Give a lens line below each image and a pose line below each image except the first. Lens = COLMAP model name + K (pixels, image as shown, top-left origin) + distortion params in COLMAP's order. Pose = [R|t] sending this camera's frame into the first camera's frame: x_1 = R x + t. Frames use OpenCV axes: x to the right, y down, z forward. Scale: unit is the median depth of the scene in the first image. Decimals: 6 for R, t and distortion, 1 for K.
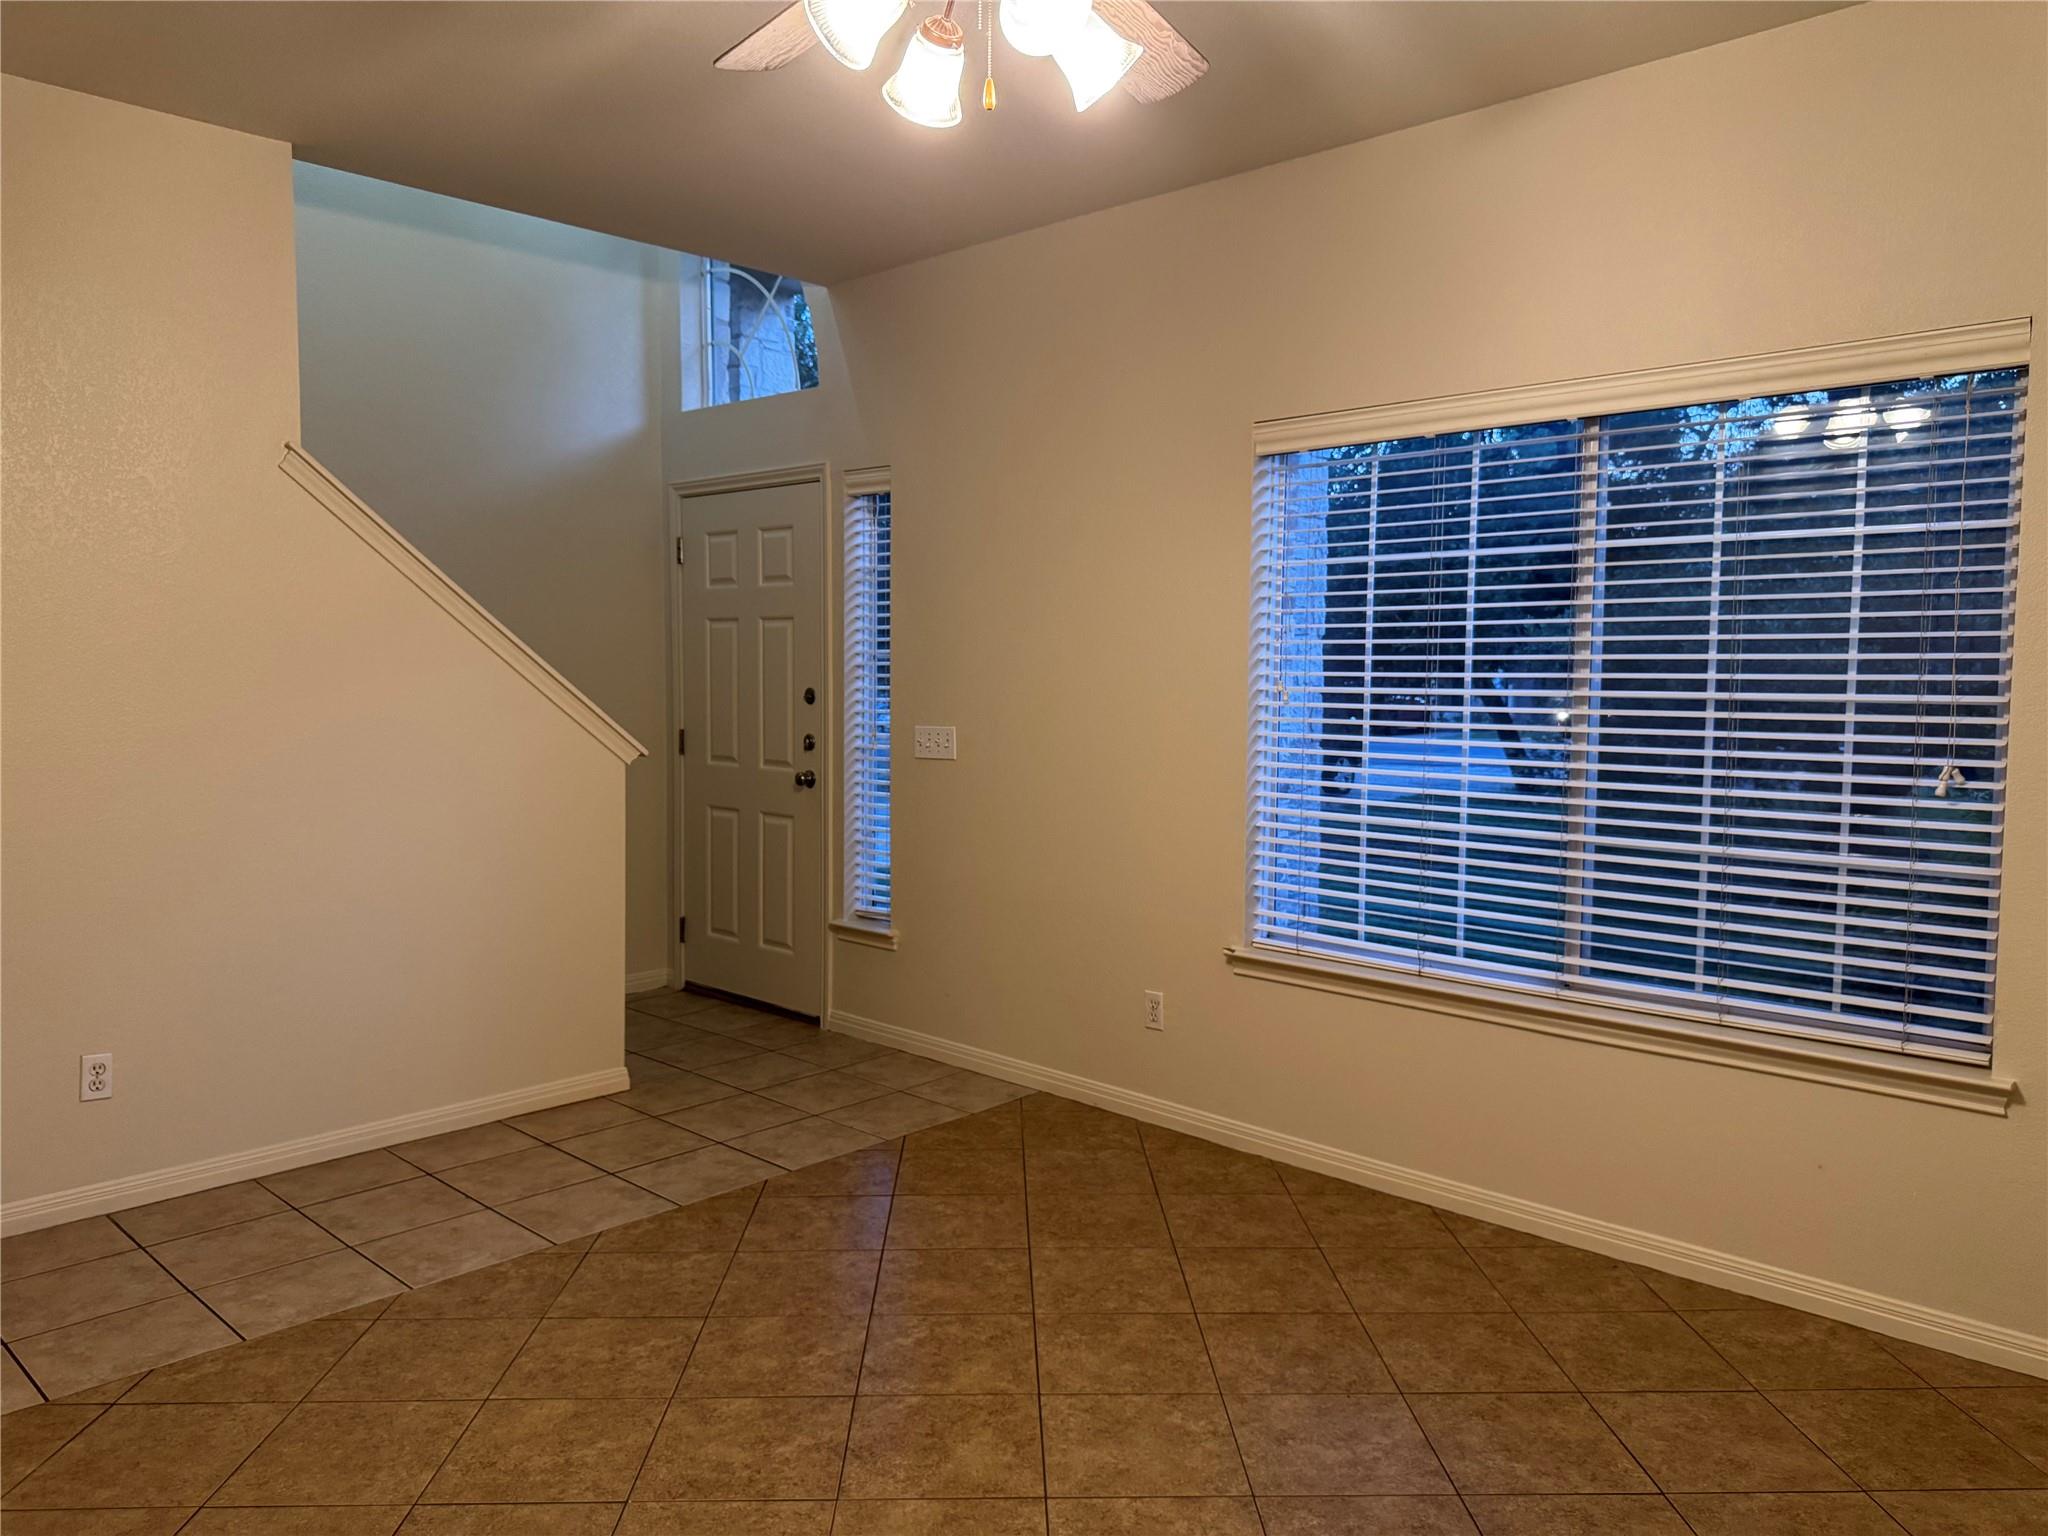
lens RADIAL K [[1455.9, 0, 1017.6], [0, 1455.9, 785.6], [0, 0, 1]] dist [0.069229, -0.089704]
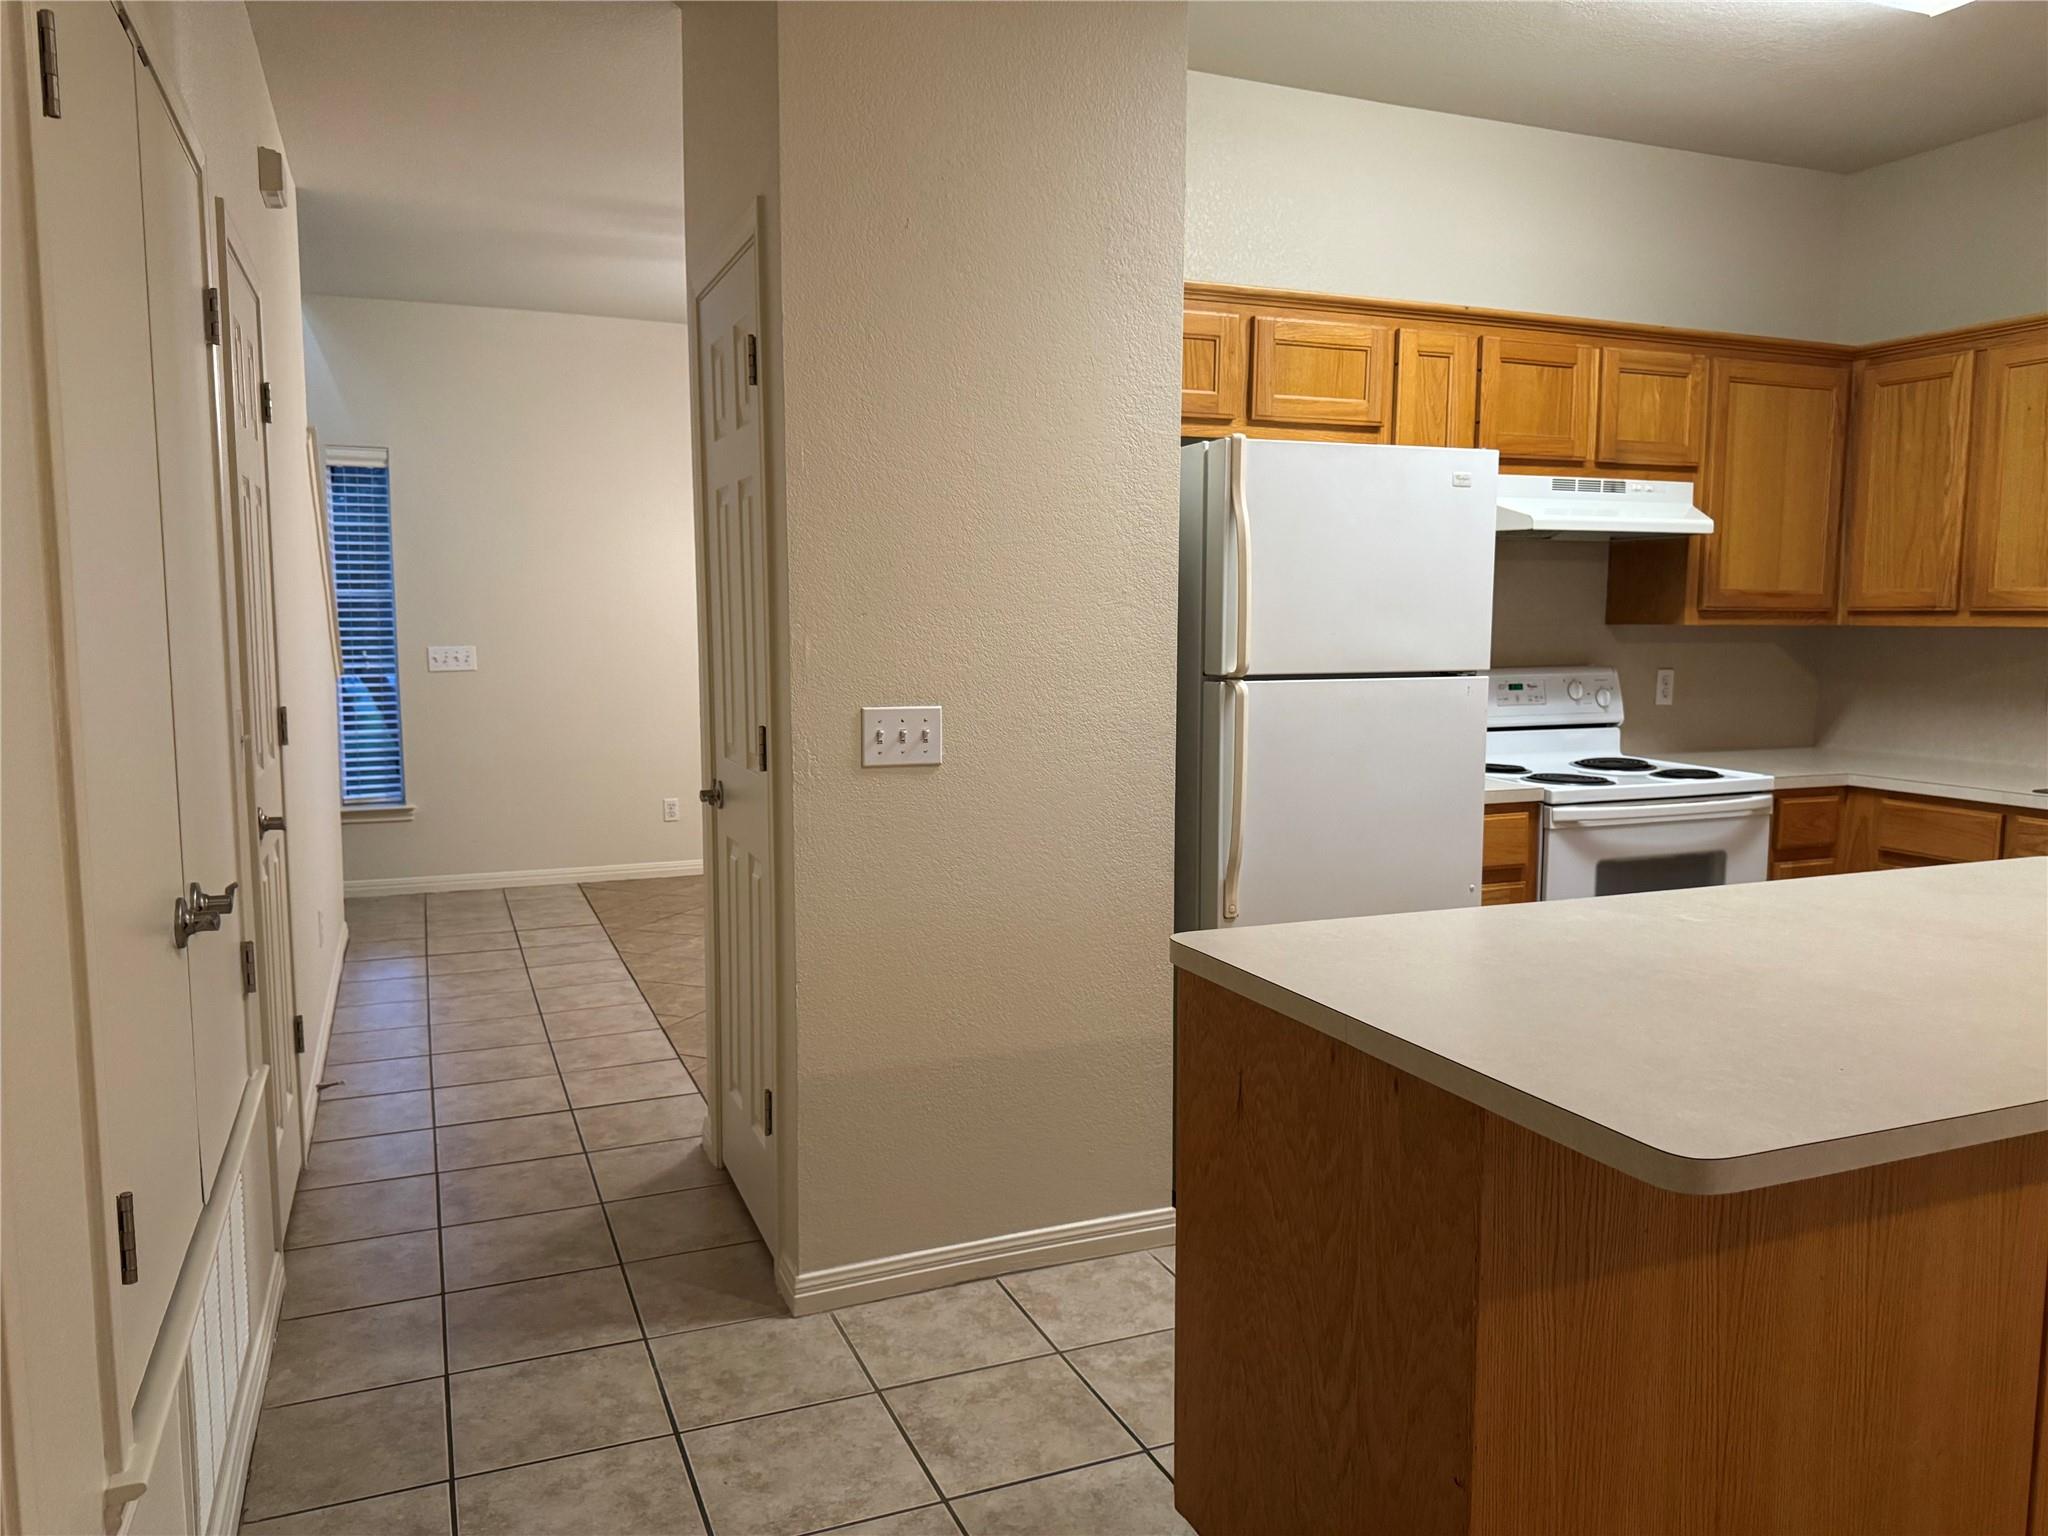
lens RADIAL K [[1455.9, 0, 1028.8], [0, 1455.9, 778.7], [0, 0, 1]] dist [0.069229, -0.089704]
pose [[0.389780, -0.109431, 0.914383, -1.644854], [0.082624, 0.993066, 0.083627, 0.016866], [-0.917194, 0.042953, 0.396119, -0.066468]]
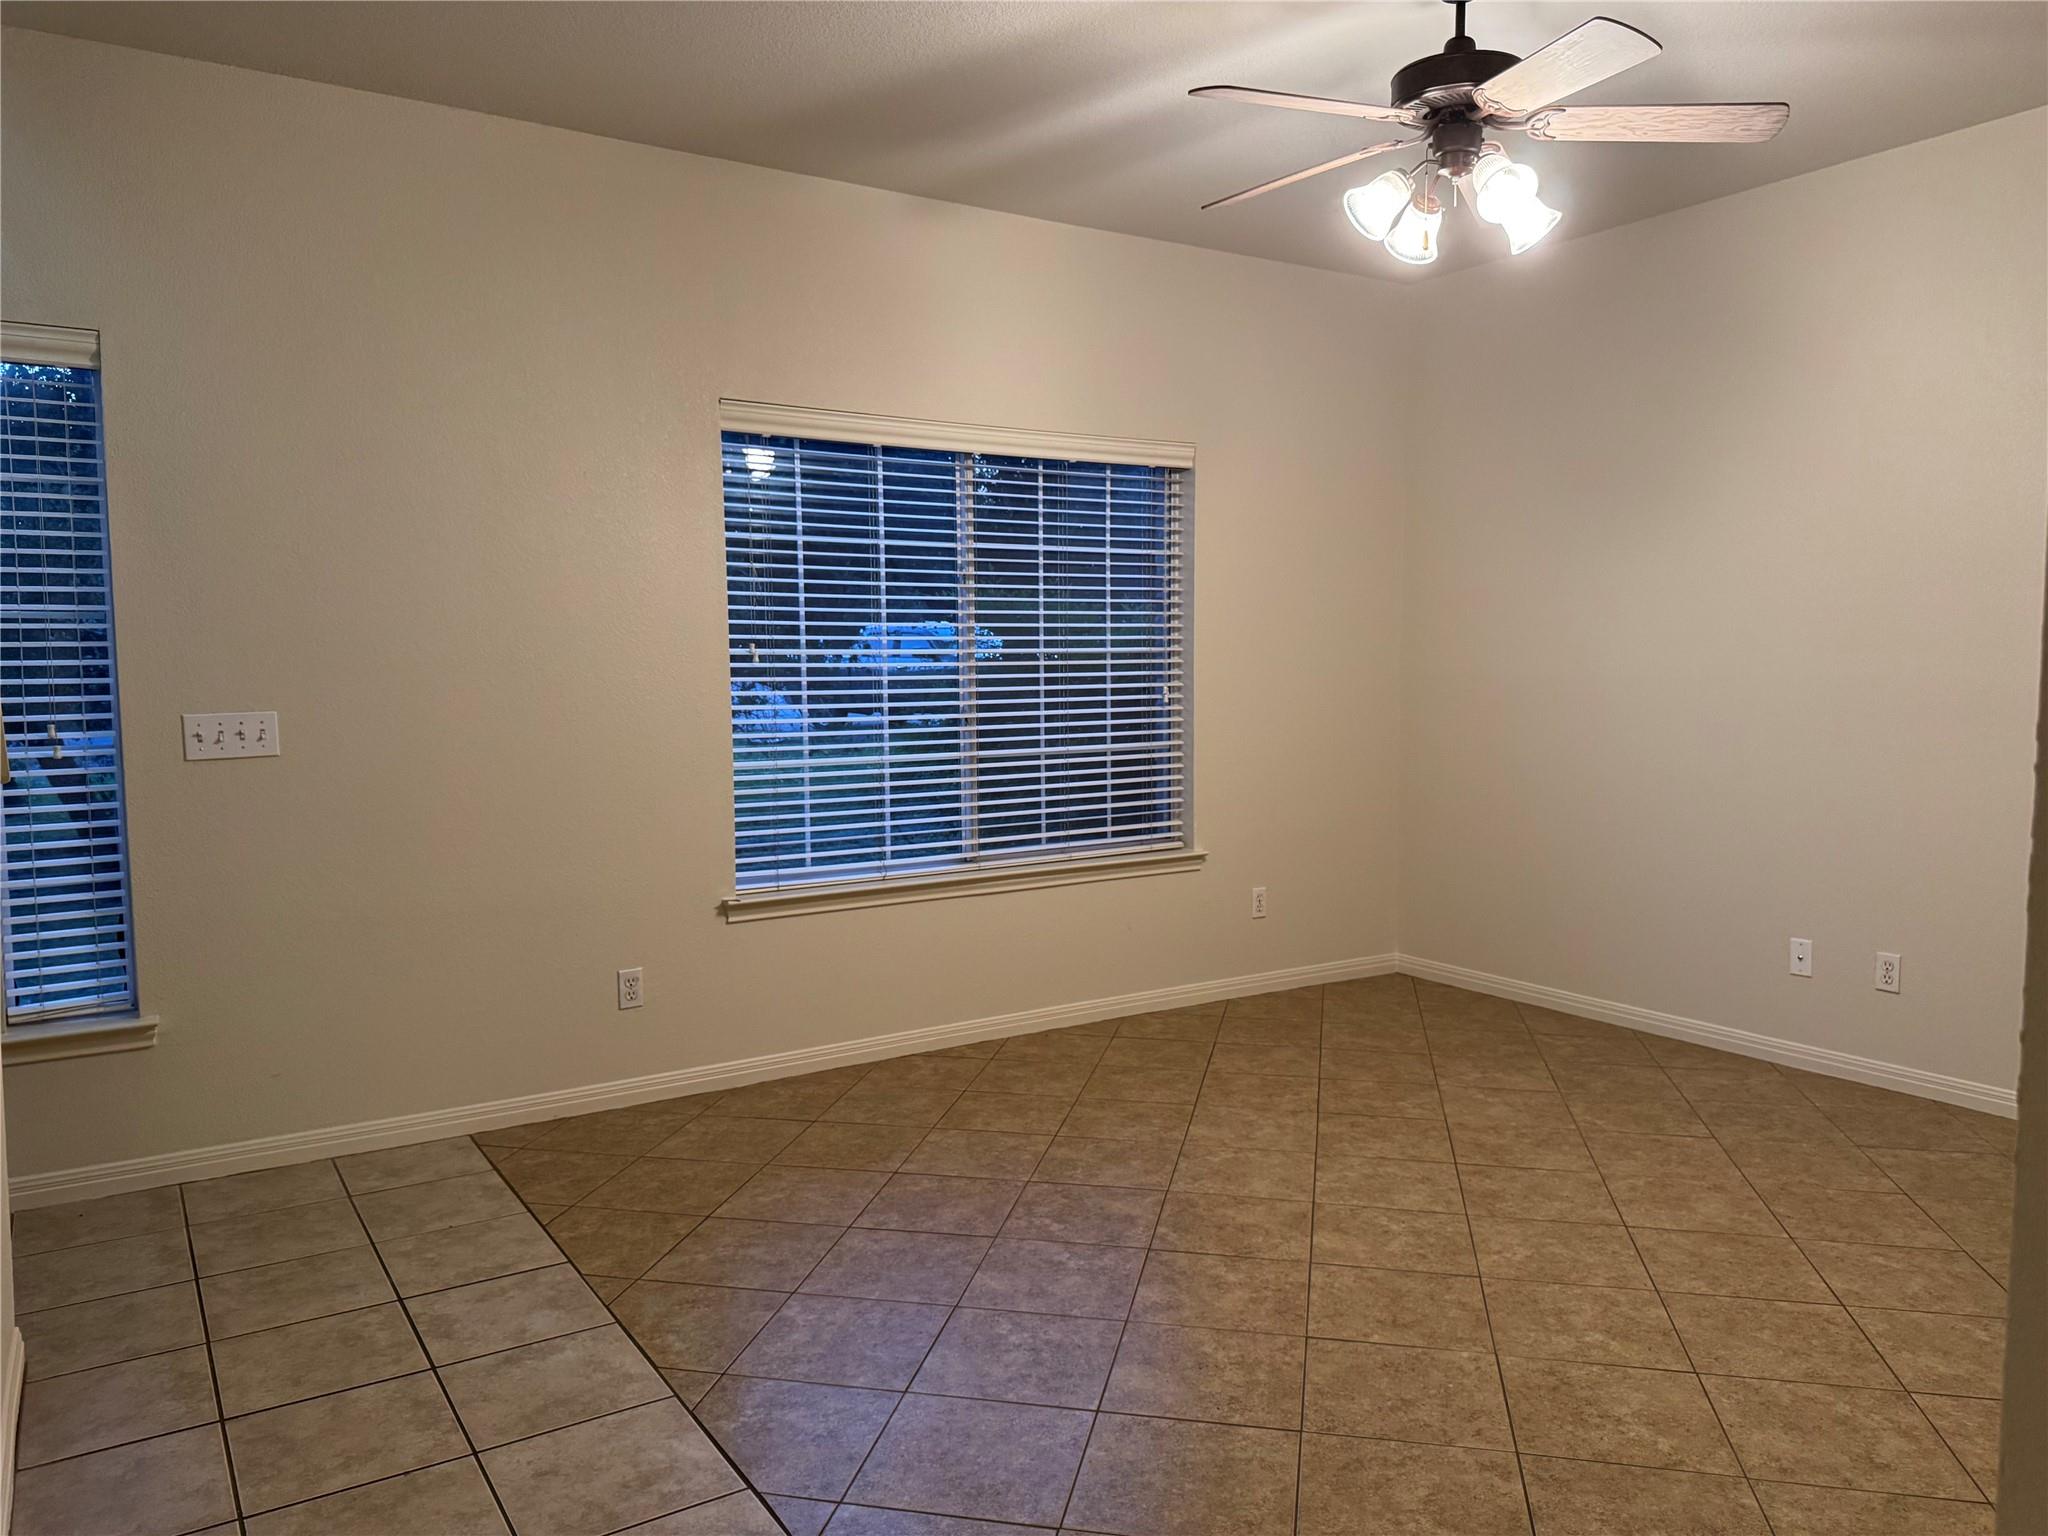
lens RADIAL K [[1455.9, 0, 1015.1], [0, 1455.9, 778.5], [0, 0, 1]] dist [0.069229, -0.089704]
pose [[0.233163, -0.085445, 0.968677, -0.991045], [0.095268, 0.993347, 0.064689, -0.027631], [-0.967760, 0.077201, 0.239752, 0.653420]]
